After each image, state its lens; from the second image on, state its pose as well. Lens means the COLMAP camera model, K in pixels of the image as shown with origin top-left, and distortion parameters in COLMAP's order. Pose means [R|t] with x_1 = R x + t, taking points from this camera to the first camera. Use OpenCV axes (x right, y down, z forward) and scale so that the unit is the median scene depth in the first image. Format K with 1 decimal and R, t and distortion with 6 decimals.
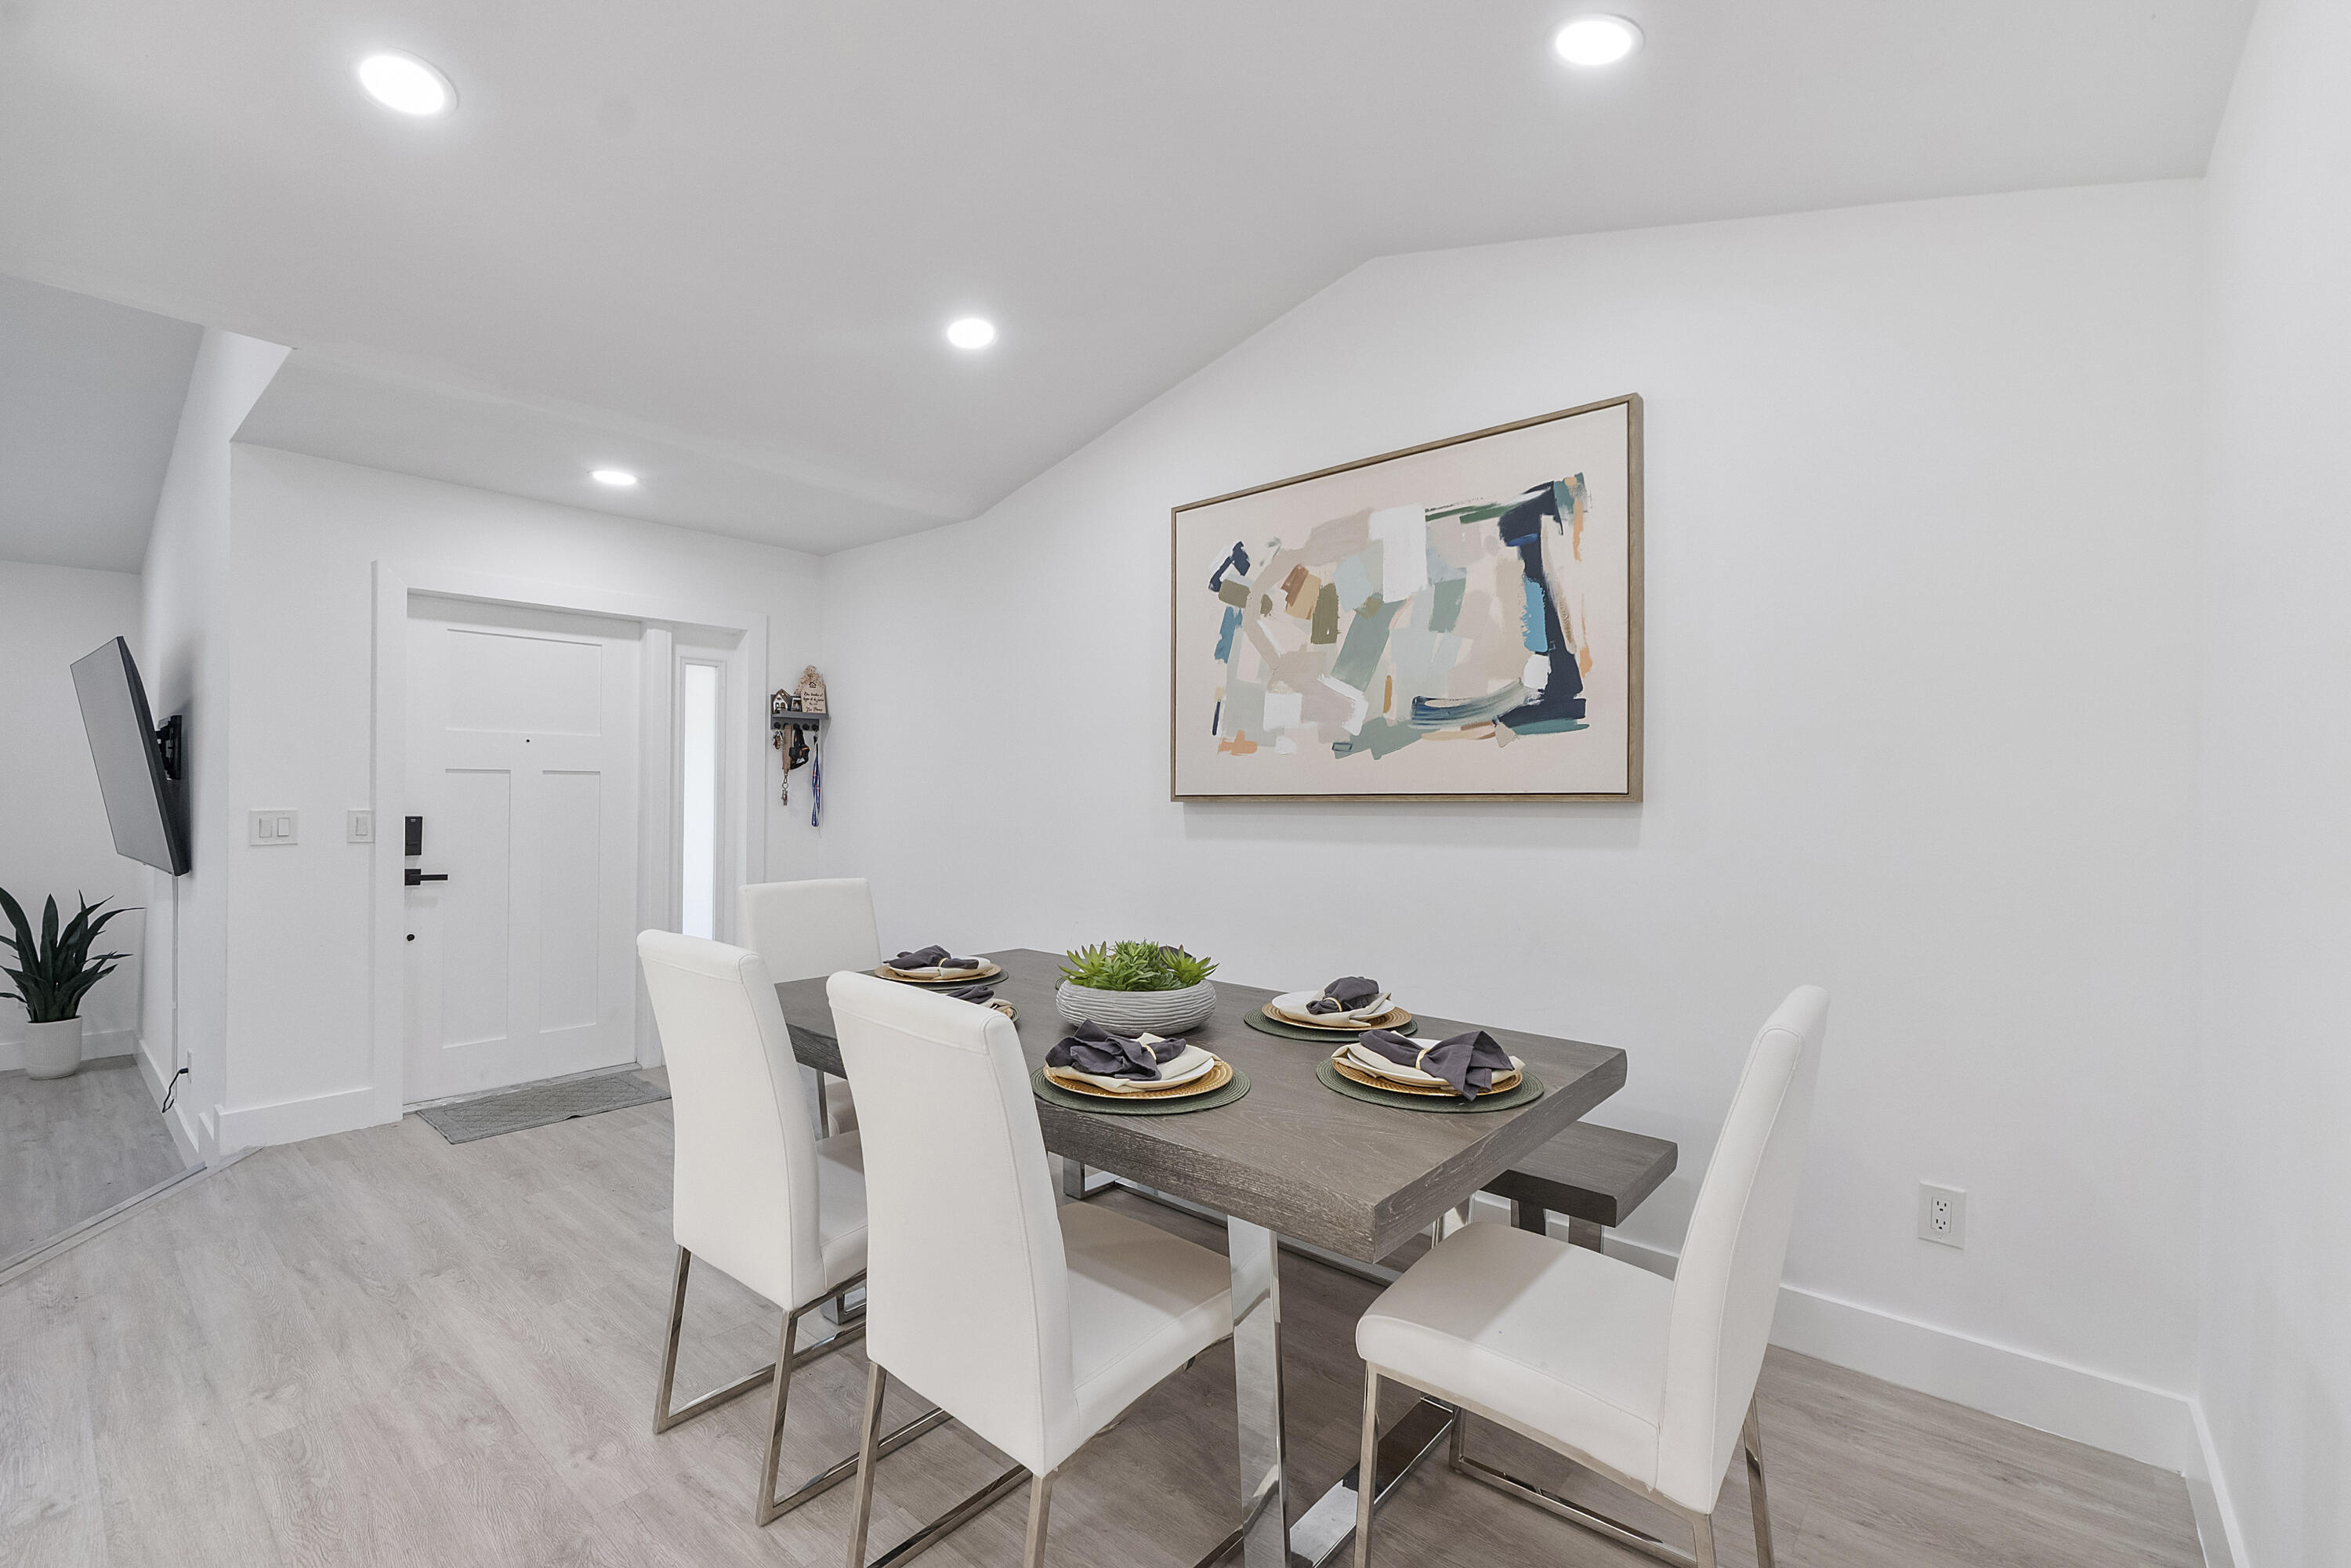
lens RADIAL K [[1003.9, 0, 1180.1], [0, 1003.9, 785.0], [0, 0, 1]] dist [0.001283, -0.000376]
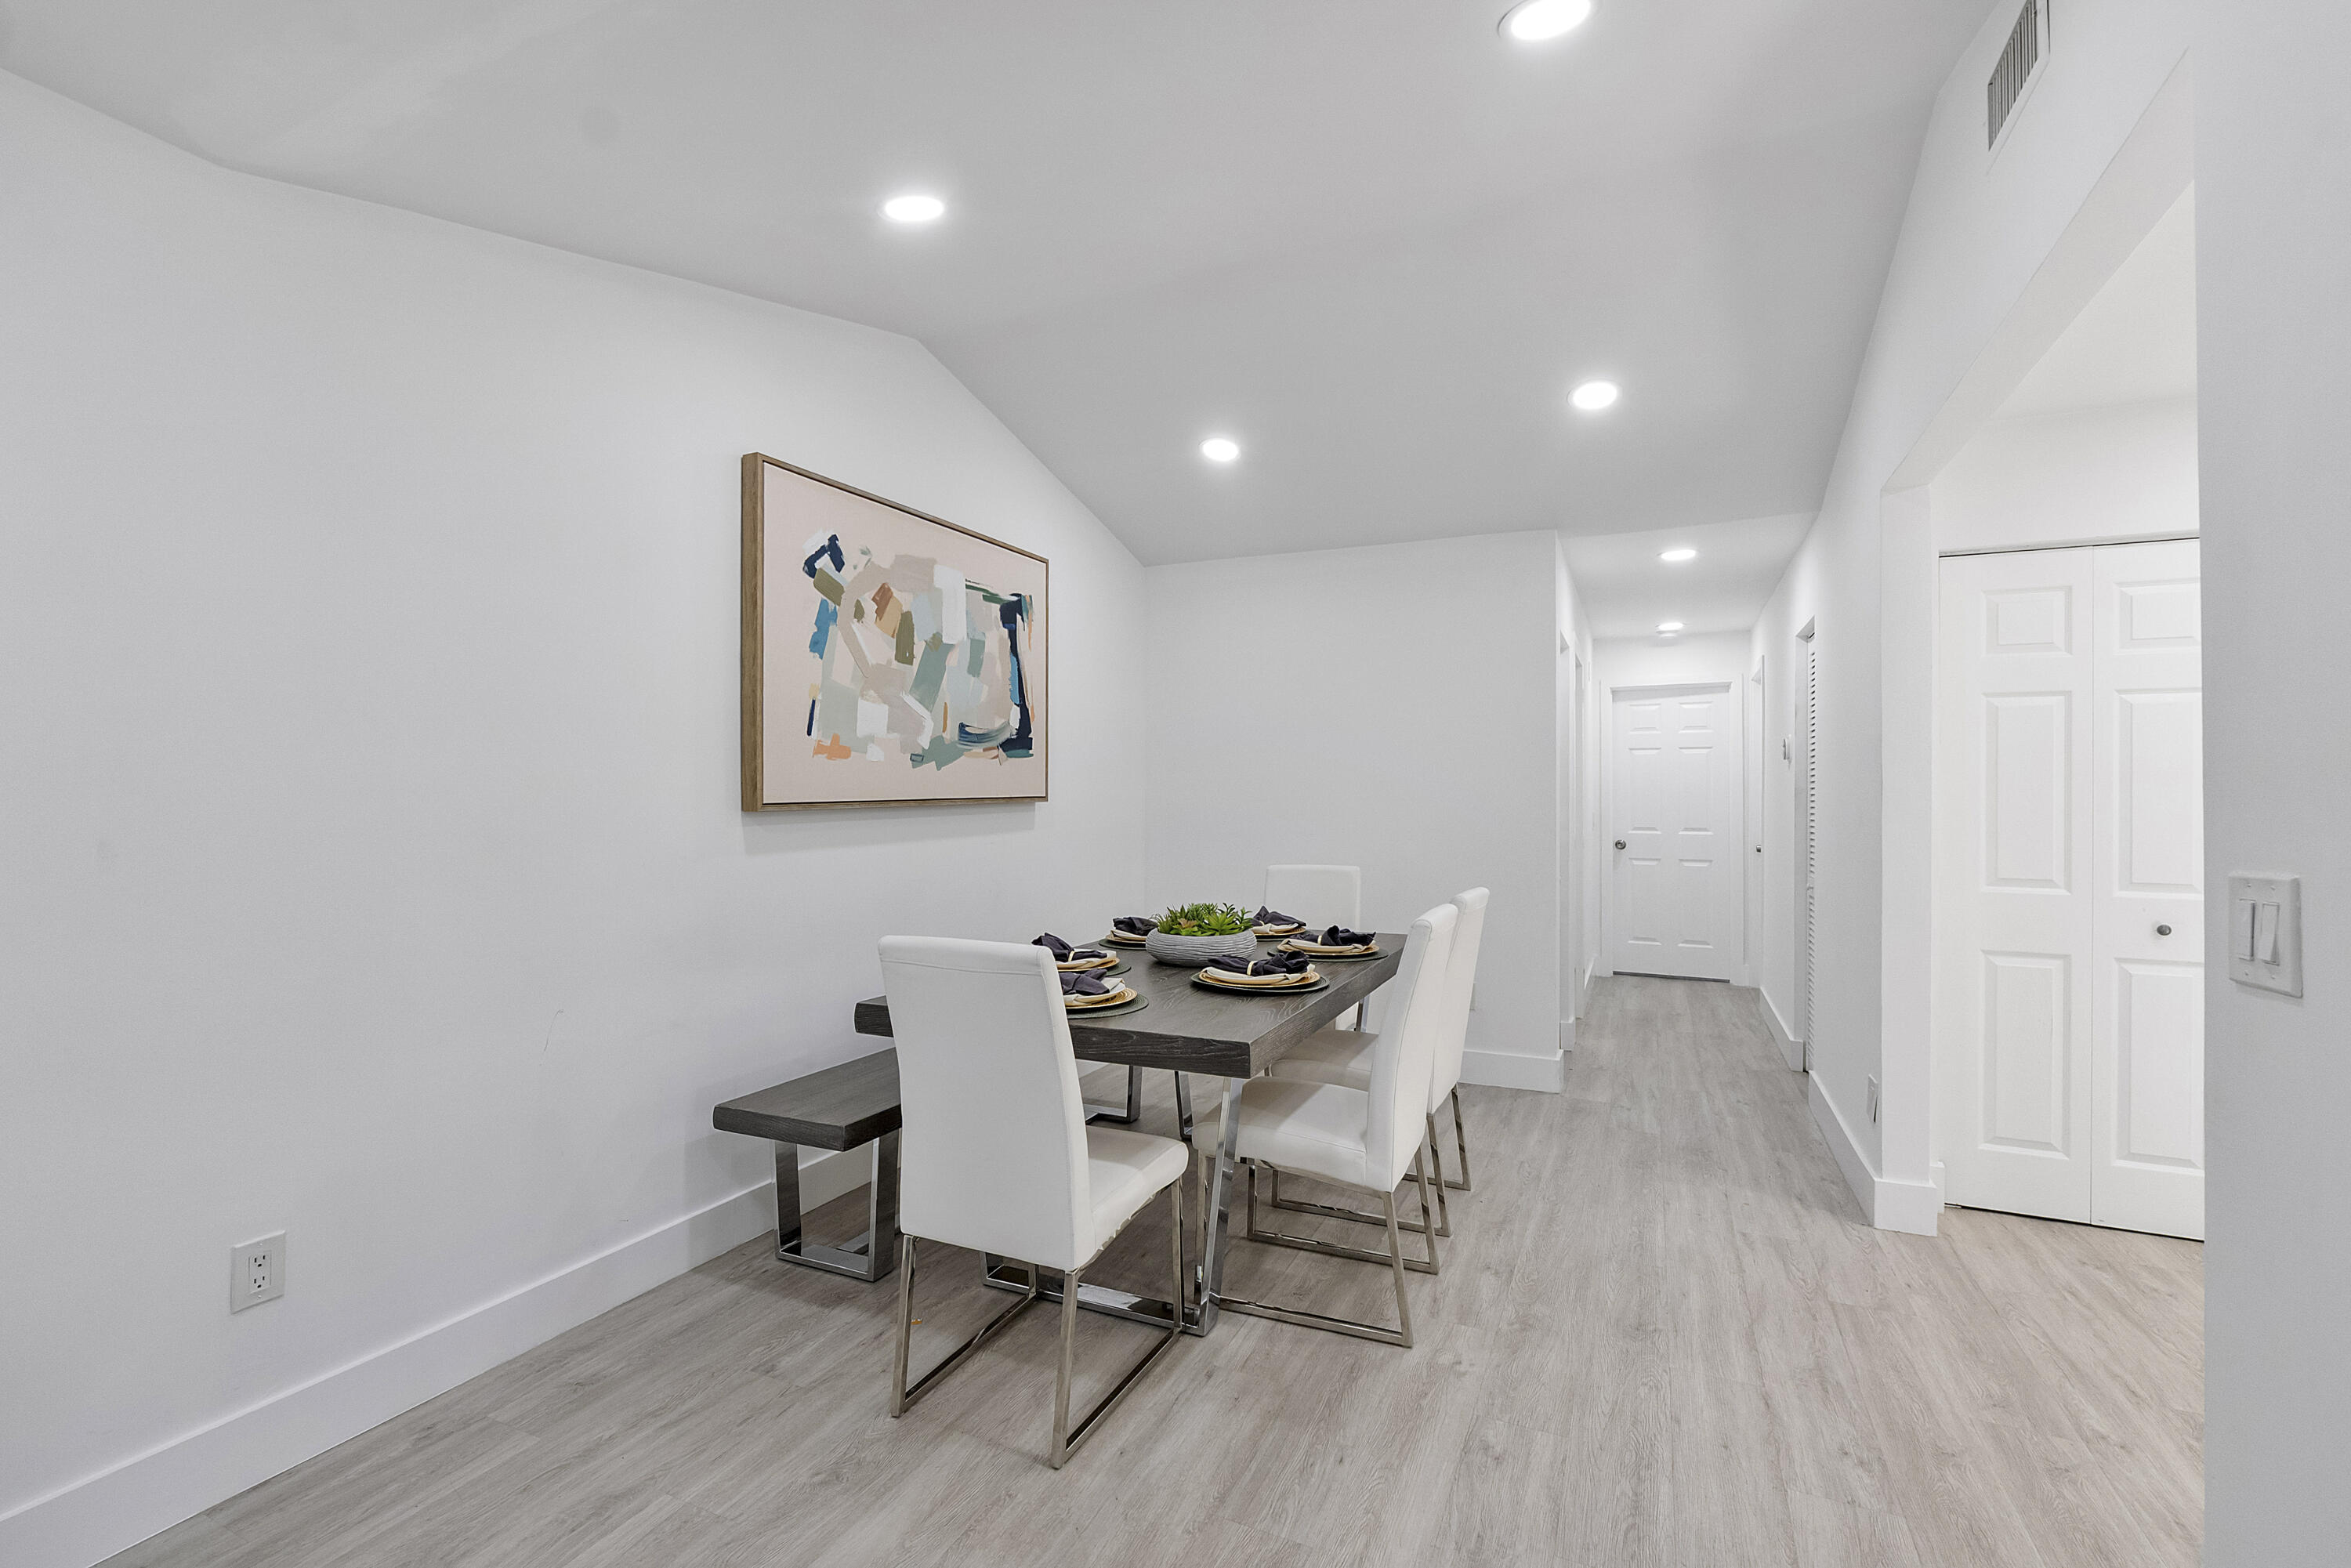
lens RADIAL K [[1003.9, 0, 1180.1], [0, 1003.9, 785.0], [0, 0, 1]] dist [0.001283, -0.000376]
pose [[-0.261684, 0.002943, 0.965149, -1.041262], [-0.005927, 0.999972, -0.004657, -0.003847], [-0.965135, -0.006939, -0.261660, 1.032515]]
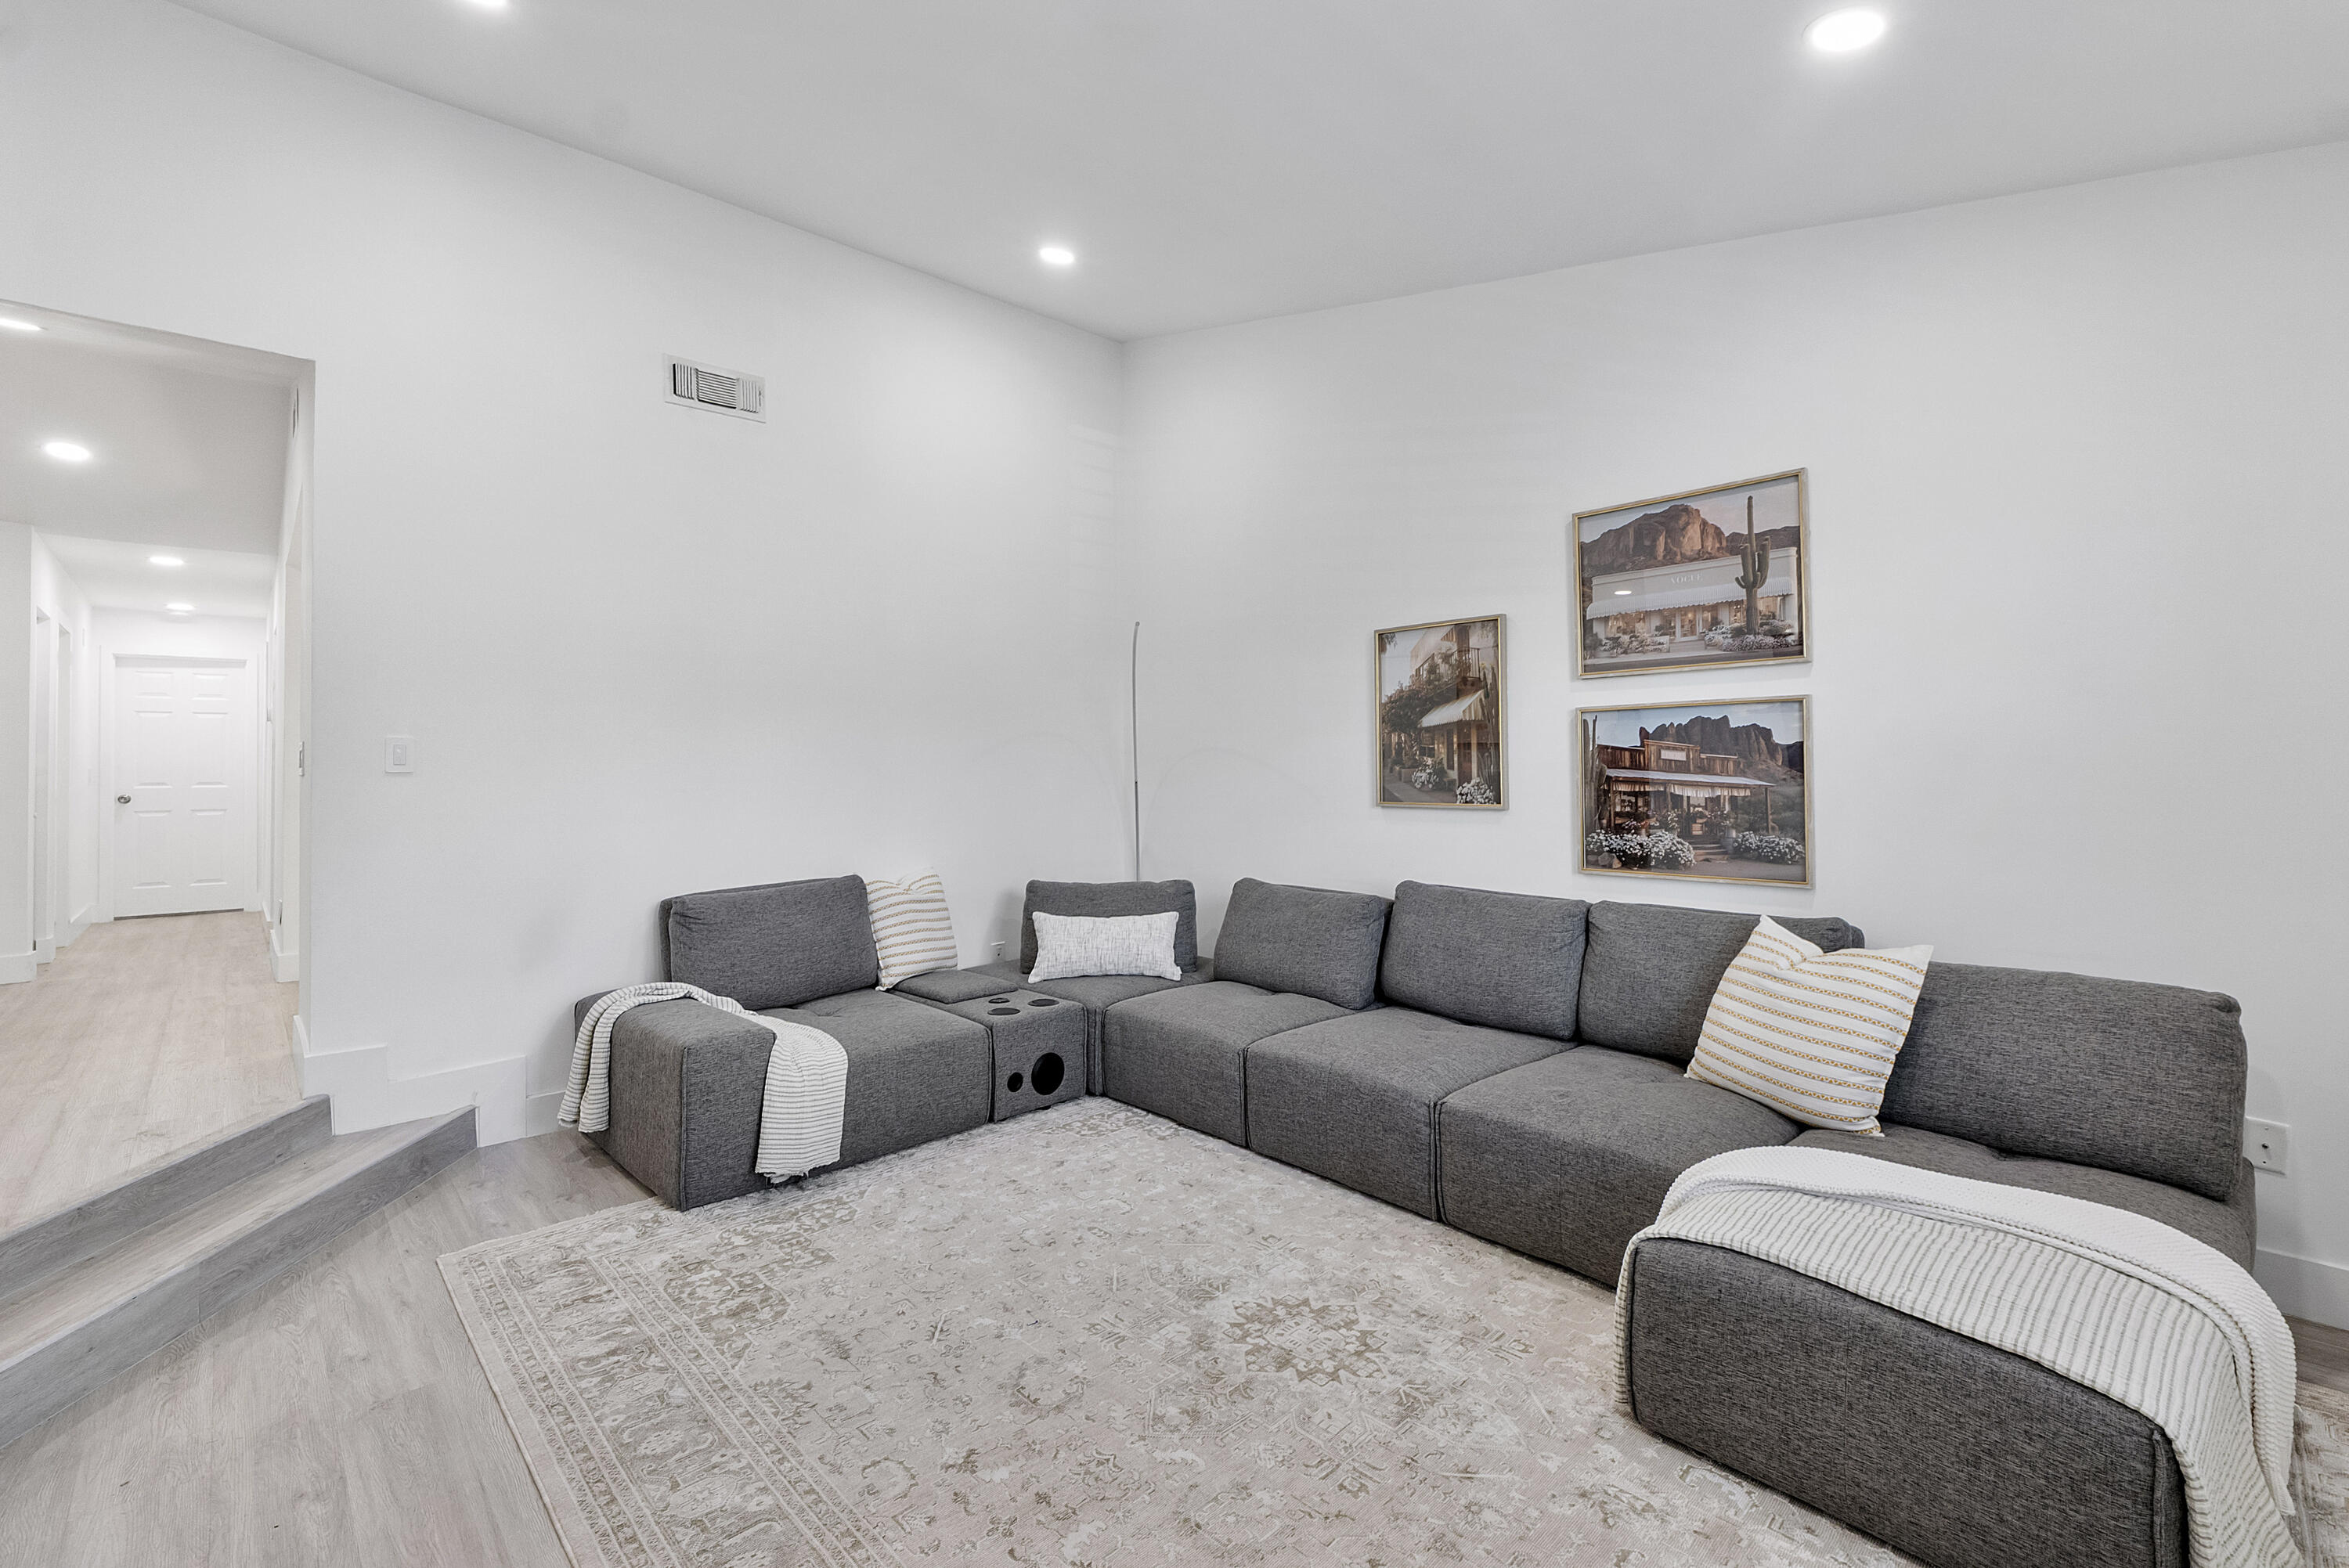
lens RADIAL K [[1002.7, 0, 1171.9], [0, 1002.7, 751.0], [0, 0, 1]] dist [-0.000266, -0.000204]
pose [[-0.991433, -0.005219, 0.130512, -1.931434], [-0.006290, 0.999950, -0.007796, -0.001649], [-0.130465, -0.008550, -0.991416, 1.551336]]
